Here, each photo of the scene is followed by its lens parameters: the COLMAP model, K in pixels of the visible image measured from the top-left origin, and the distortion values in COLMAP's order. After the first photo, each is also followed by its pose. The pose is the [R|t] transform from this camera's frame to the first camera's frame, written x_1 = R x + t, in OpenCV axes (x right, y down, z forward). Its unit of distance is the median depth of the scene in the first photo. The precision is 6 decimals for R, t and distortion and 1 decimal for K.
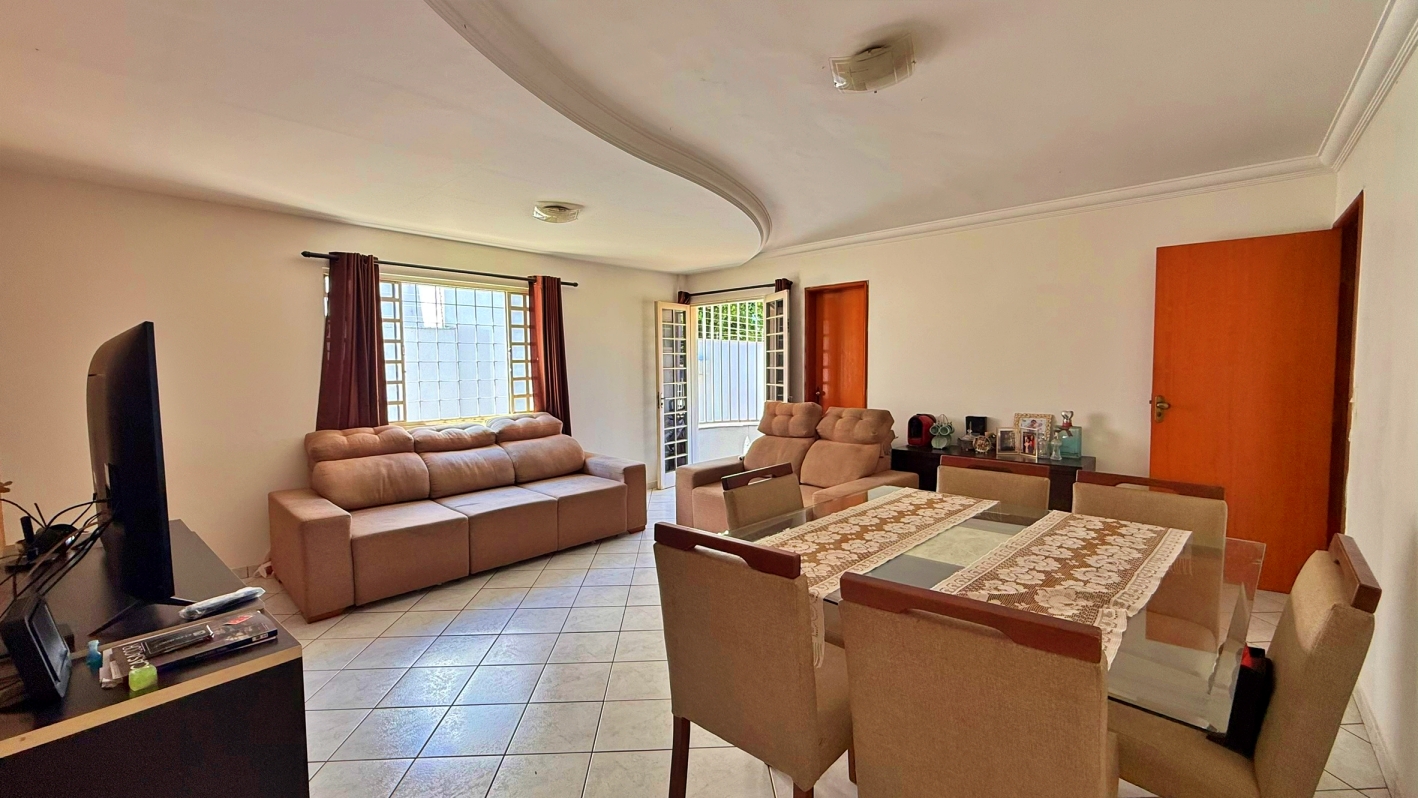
lens RADIAL K [[566.3, 0, 701.4], [0, 566.3, 397.1], [0, 0, 1]] dist [0.000091, 0.000190]
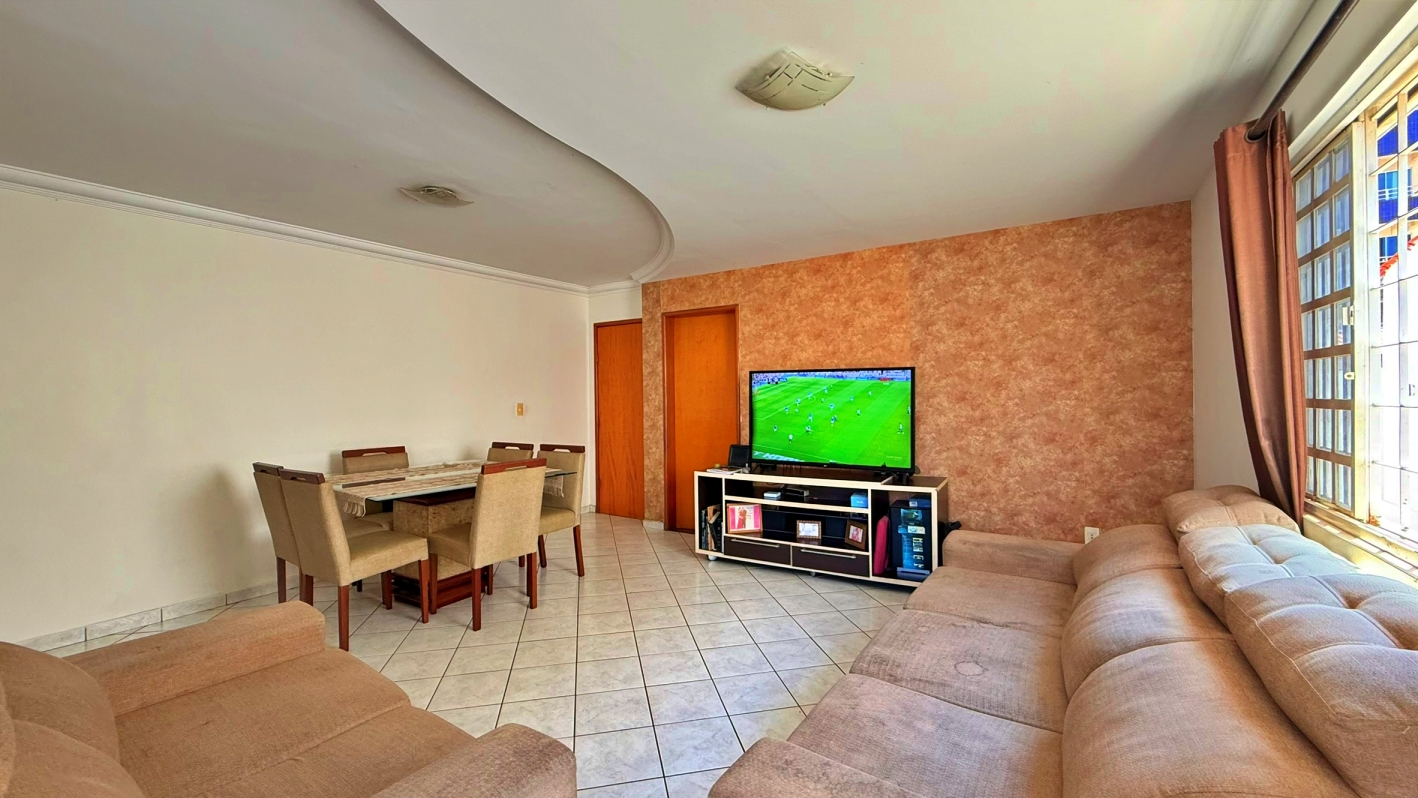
lens RADIAL K [[566.3, 0, 702.1], [0, 566.3, 395.7], [0, 0, 1]] dist [0.000091, 0.000190]
pose [[-0.985657, 0.023318, -0.167143, -0.068179], [0.015052, 0.998608, 0.050551, -0.056545], [0.168090, 0.047310, -0.984636, 1.358160]]
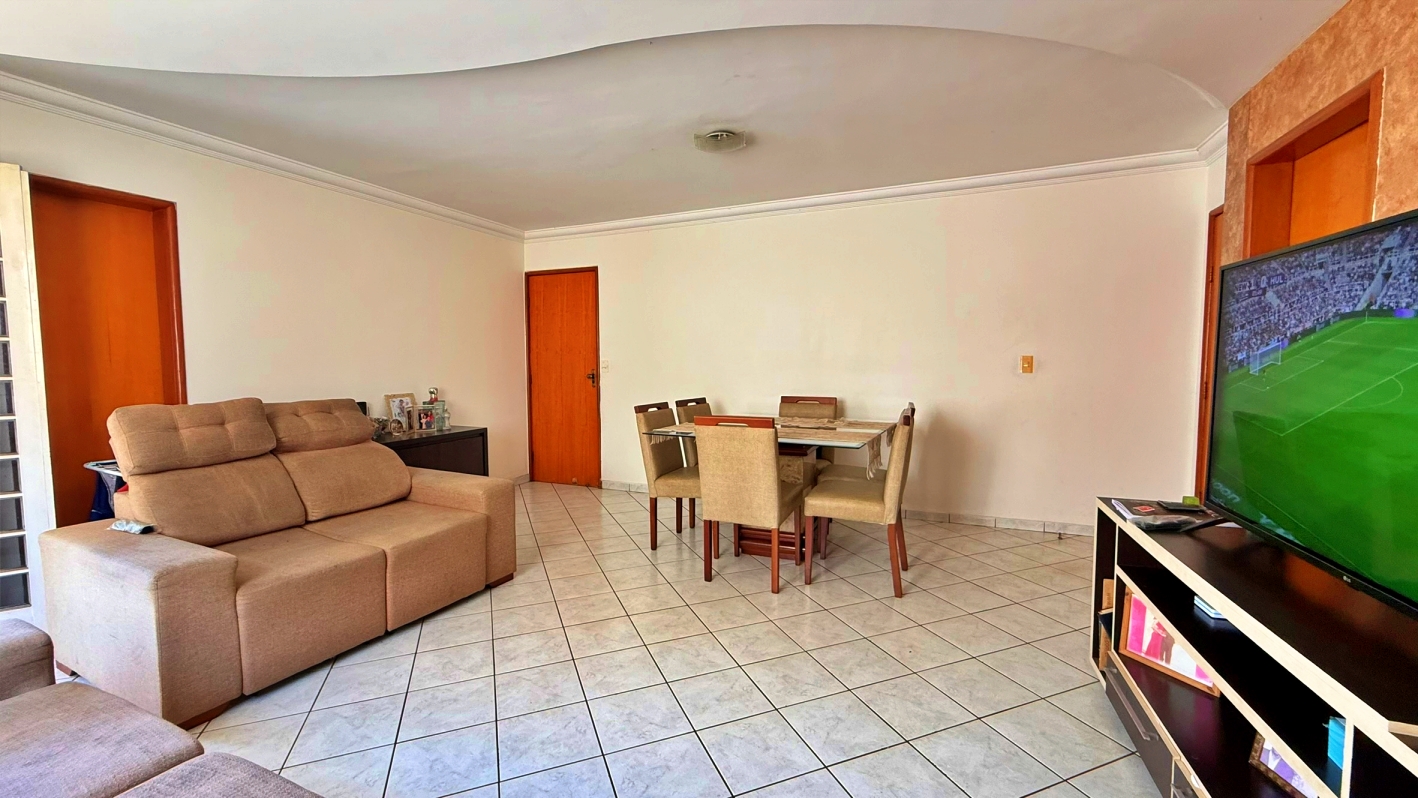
lens RADIAL K [[566.3, 0, 703.7], [0, 566.3, 399.4], [0, 0, 1]] dist [0.000091, 0.000190]
pose [[-0.328665, -0.050869, 0.943076, -0.584632], [0.055369, 0.995793, 0.073009, -0.005432], [-0.942822, 0.076212, -0.324466, 0.809559]]
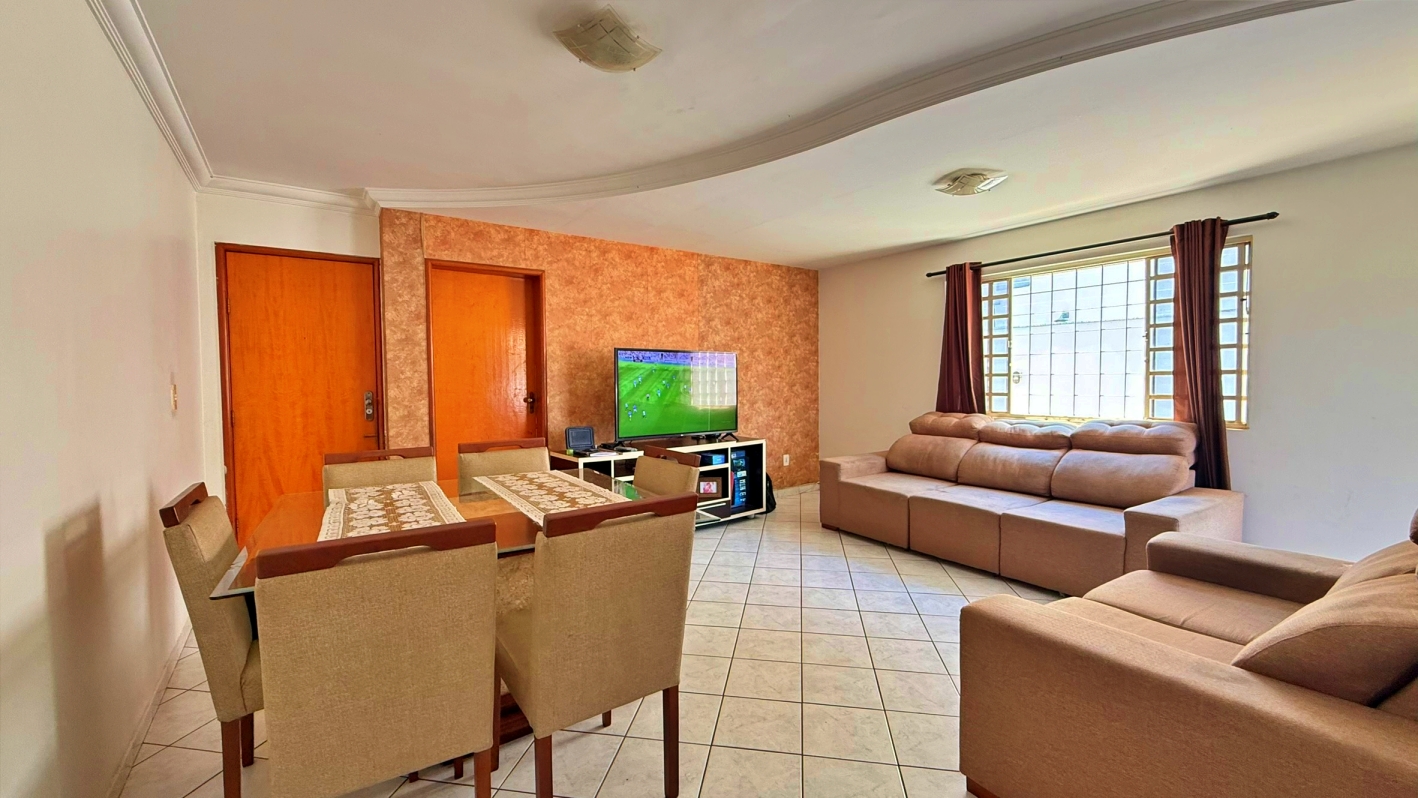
lens RADIAL K [[566.3, 0, 707.8], [0, 566.3, 397.5], [0, 0, 1]] dist [0.000091, 0.000190]
pose [[-0.198647, 0.051417, -0.978721, 0.635197], [-0.039054, 0.997414, 0.060326, -0.027310], [0.979293, 0.050206, -0.196126, 0.707821]]
